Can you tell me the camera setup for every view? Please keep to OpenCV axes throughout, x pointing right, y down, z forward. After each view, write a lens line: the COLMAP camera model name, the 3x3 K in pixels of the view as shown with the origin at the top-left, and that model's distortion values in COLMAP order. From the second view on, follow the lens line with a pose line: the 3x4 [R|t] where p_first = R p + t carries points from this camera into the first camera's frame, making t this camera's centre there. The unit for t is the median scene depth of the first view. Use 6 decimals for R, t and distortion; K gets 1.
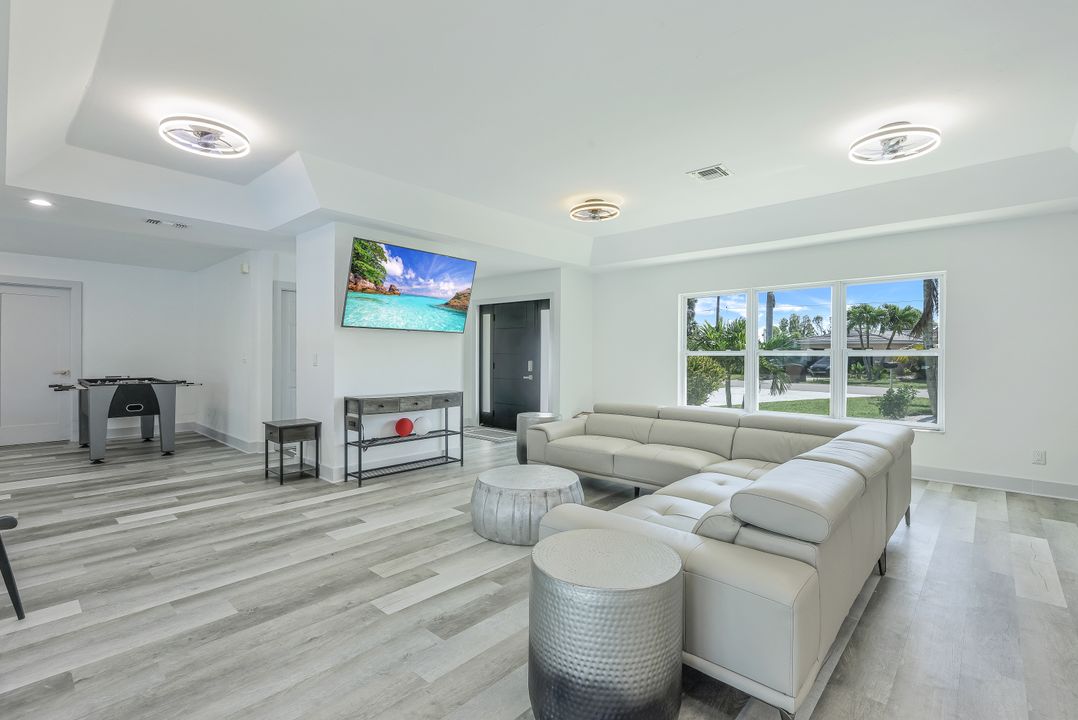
lens RADIAL K [[494.7, 0, 542.5], [0, 494.7, 357.4], [0, 0, 1]] dist [0.001673, -0.000194]
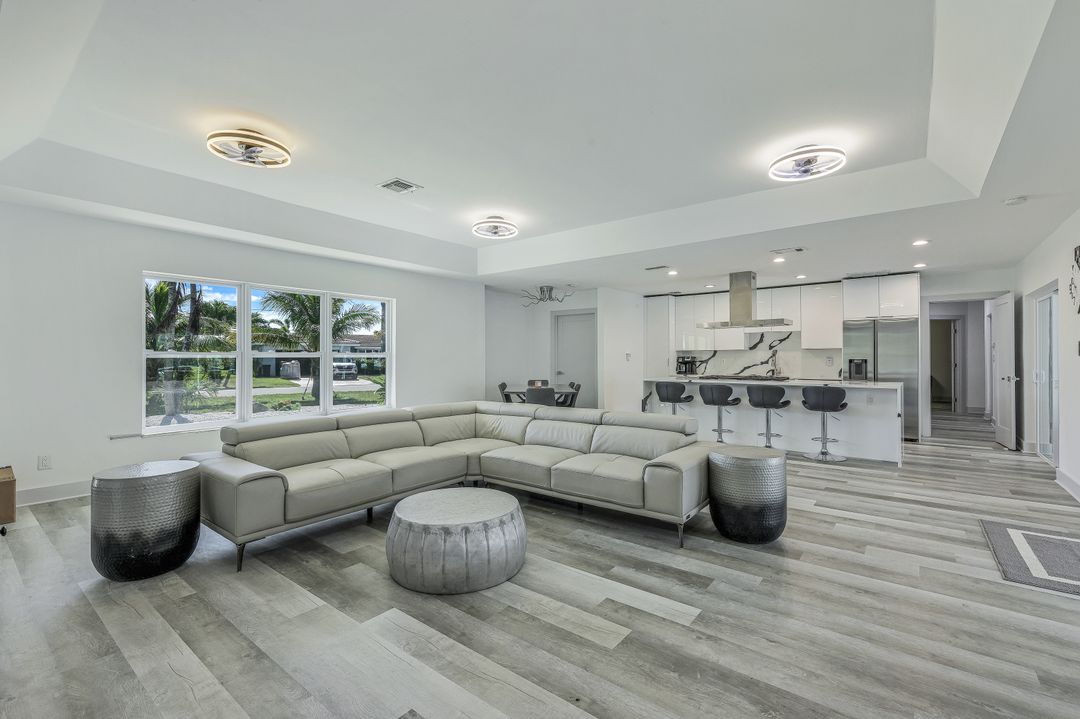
lens RADIAL K [[475.1, 0, 540.0], [0, 475.1, 359.5], [0, 0, 1]] dist [0.003377, 0.000207]
pose [[-0.074020, -0.007121, 0.997231, -0.620325], [0.005116, 0.999959, 0.007521, -0.005449], [-0.997244, 0.005658, -0.073981, 0.685901]]
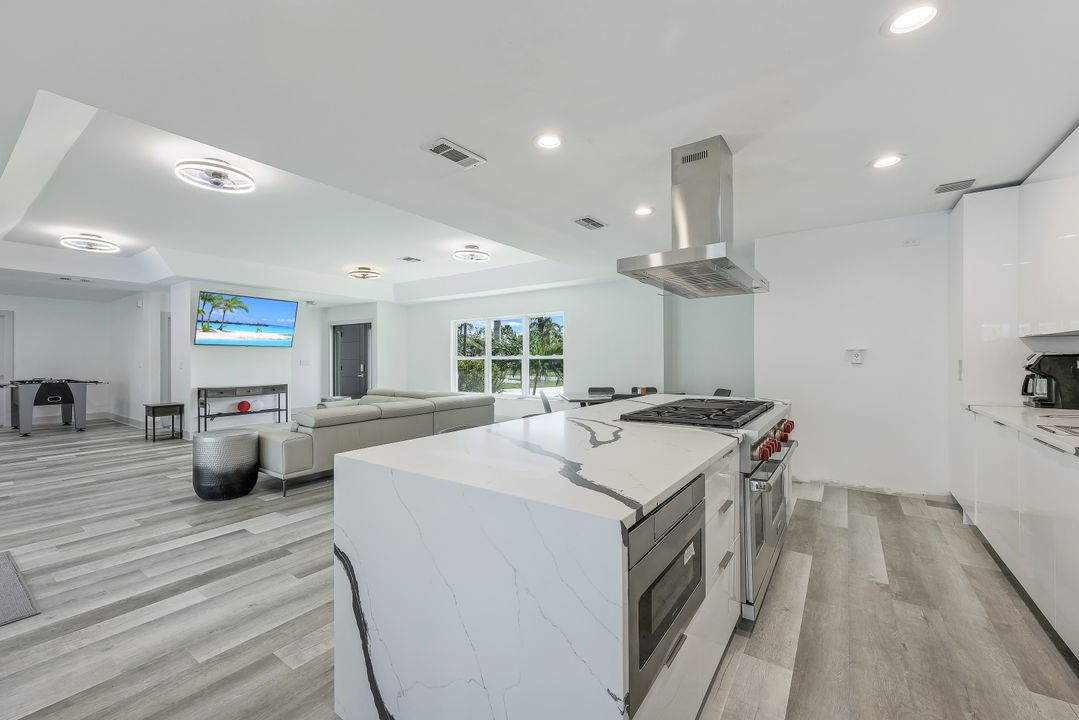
lens RADIAL K [[439.5, 0, 541.8], [0, 439.5, 358.0], [0, 0, 1]] dist [-0.000202, 0.000309]
pose [[0.991723, -0.009490, 0.128046, 0.532437], [0.010268, 0.999933, -0.005415, 0.001664], [-0.127986, 0.006685, 0.991753, -0.574662]]
